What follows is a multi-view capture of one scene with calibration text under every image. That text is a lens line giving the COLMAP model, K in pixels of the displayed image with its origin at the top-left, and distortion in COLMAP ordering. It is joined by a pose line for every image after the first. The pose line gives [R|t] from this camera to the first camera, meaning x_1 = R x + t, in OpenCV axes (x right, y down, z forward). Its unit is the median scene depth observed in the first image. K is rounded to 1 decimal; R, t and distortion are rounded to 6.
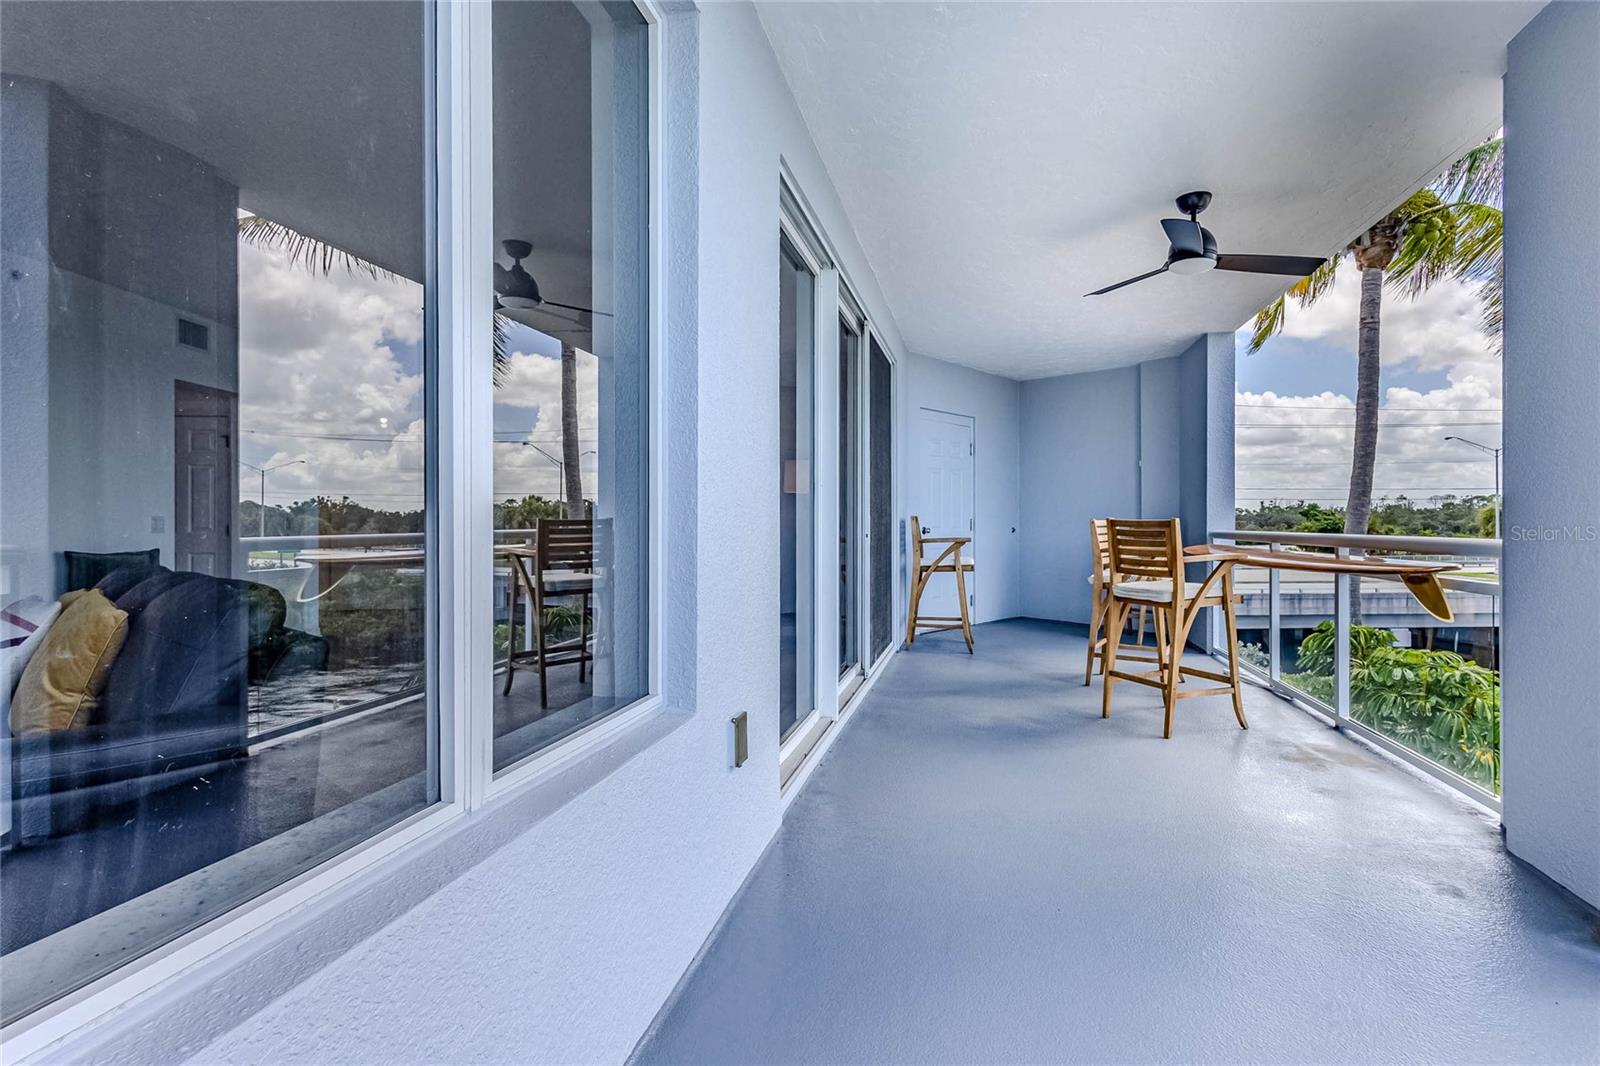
lens RADIAL K [[749.1, 0, 799.3], [0, 749.1, 525.4], [0, 0, 1]] dist [0.000283, 0.005337]
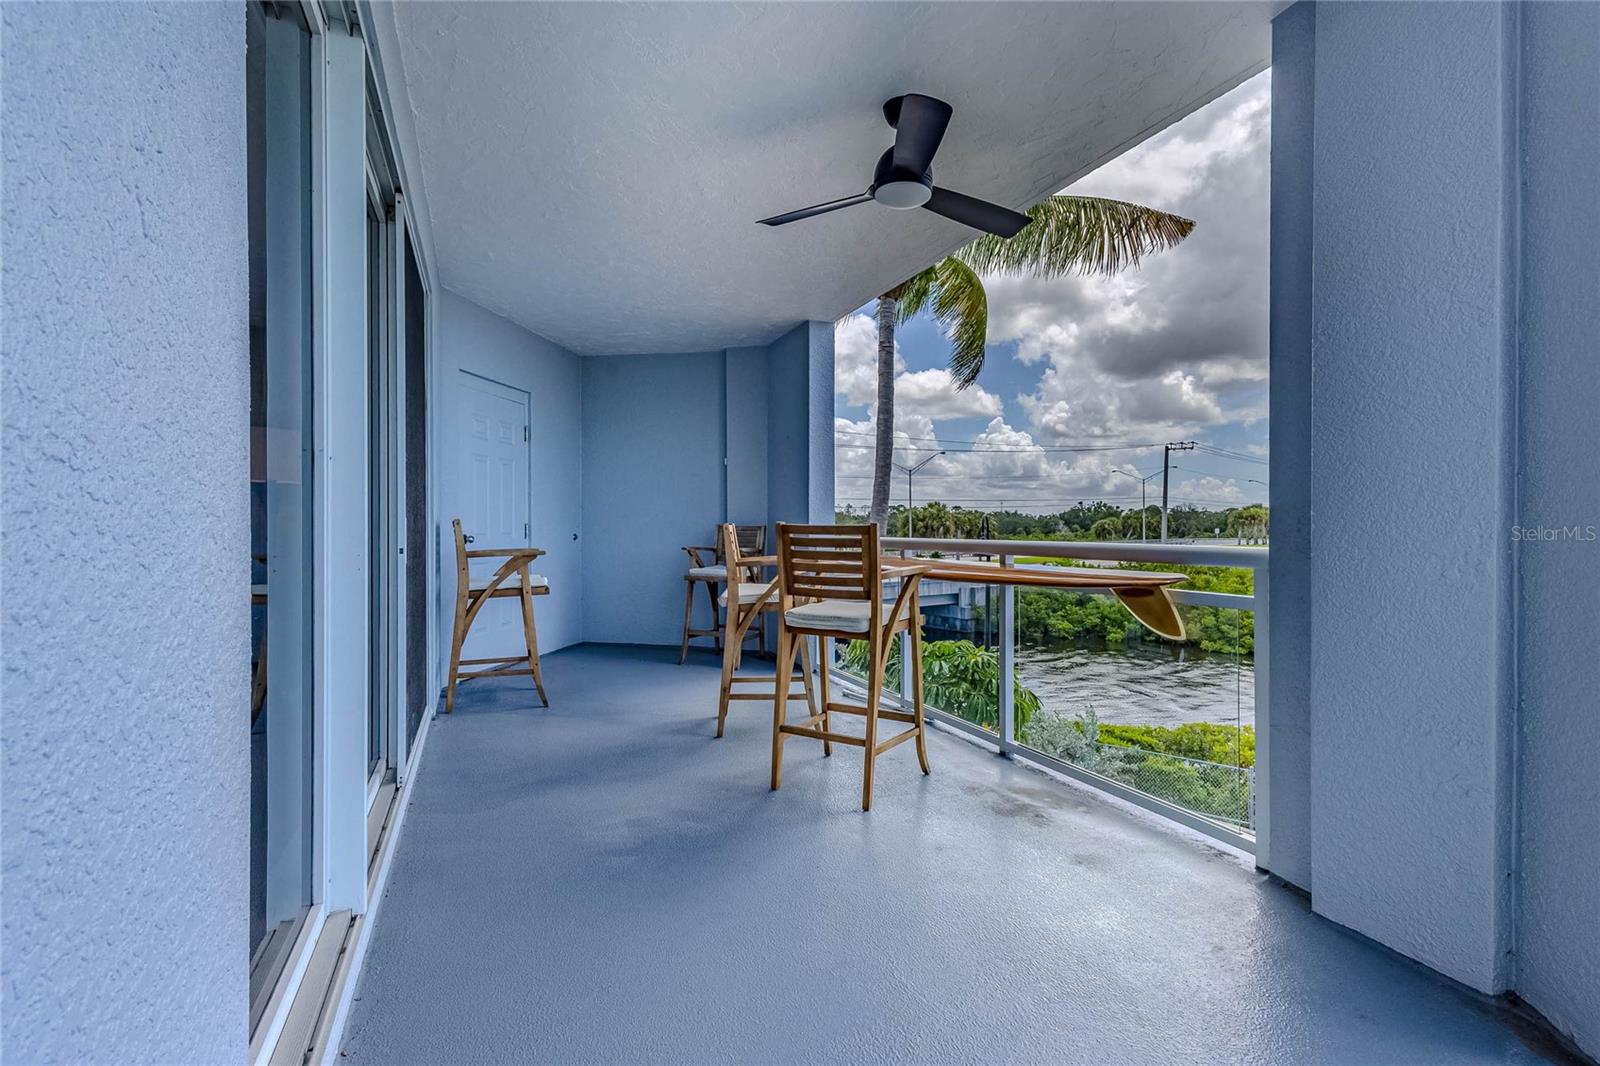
lens RADIAL K [[749.1, 0, 799.3], [0, 749.1, 525.4], [0, 0, 1]] dist [0.000283, 0.005337]
pose [[0.798190, -0.001860, 0.602403, -0.021632], [0.005303, 0.999978, -0.003939, -0.003805], [-0.602382, 0.006339, 0.798182, 0.382887]]
